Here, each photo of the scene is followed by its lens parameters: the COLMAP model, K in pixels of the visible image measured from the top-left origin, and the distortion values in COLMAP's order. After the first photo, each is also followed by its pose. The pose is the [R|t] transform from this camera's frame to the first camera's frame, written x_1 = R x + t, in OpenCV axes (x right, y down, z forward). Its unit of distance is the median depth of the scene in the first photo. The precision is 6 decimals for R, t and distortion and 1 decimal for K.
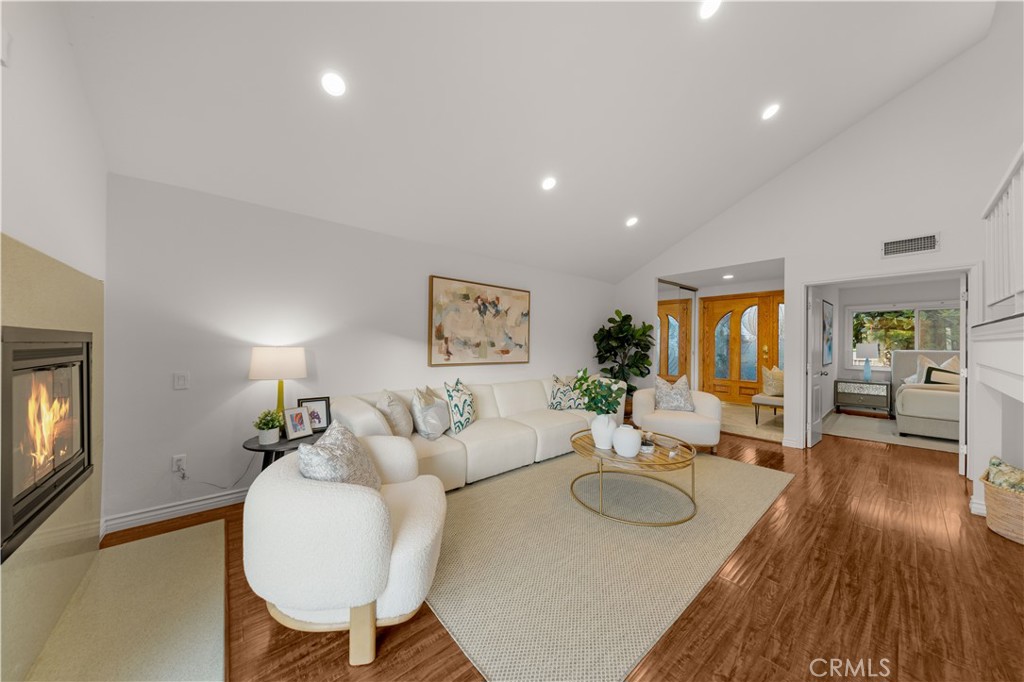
lens RADIAL K [[329.5, 0, 508.0], [0, 329.5, 342.6], [0, 0, 1]] dist [0.000833, -0.000003]
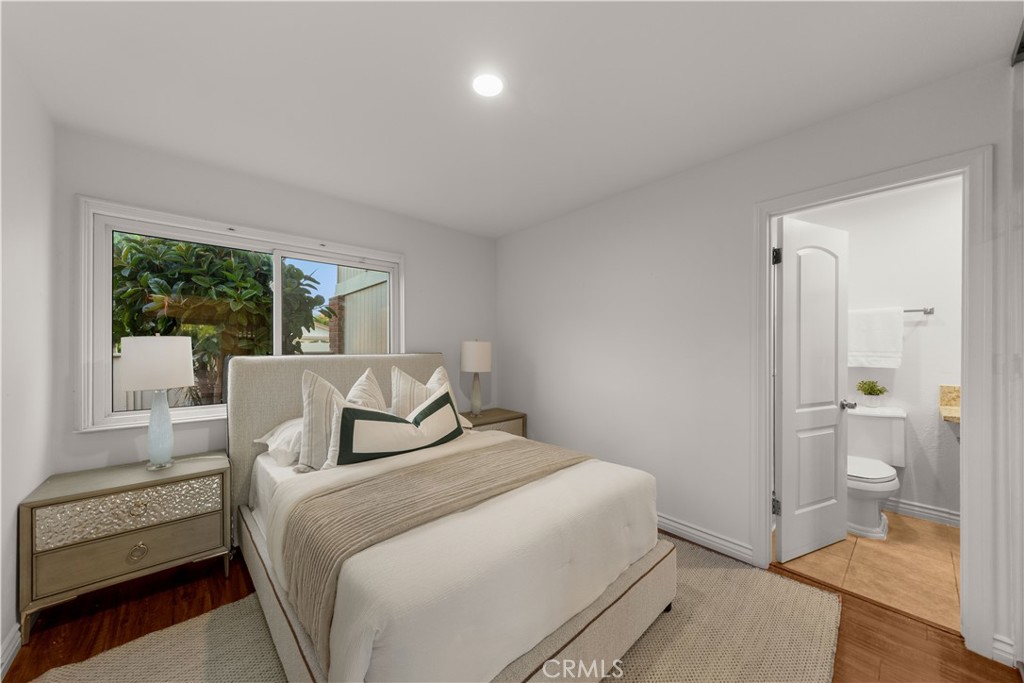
lens RADIAL K [[355.5, 0, 510.3], [0, 355.5, 343.0], [0, 0, 1]] dist [-0.000246, -0.000098]
pose [[-0.047532, 0.006636, 0.998848, 0.780936], [0.000651, 0.999978, -0.006613, 0.010481], [-0.998869, 0.000336, -0.047536, 0.725045]]
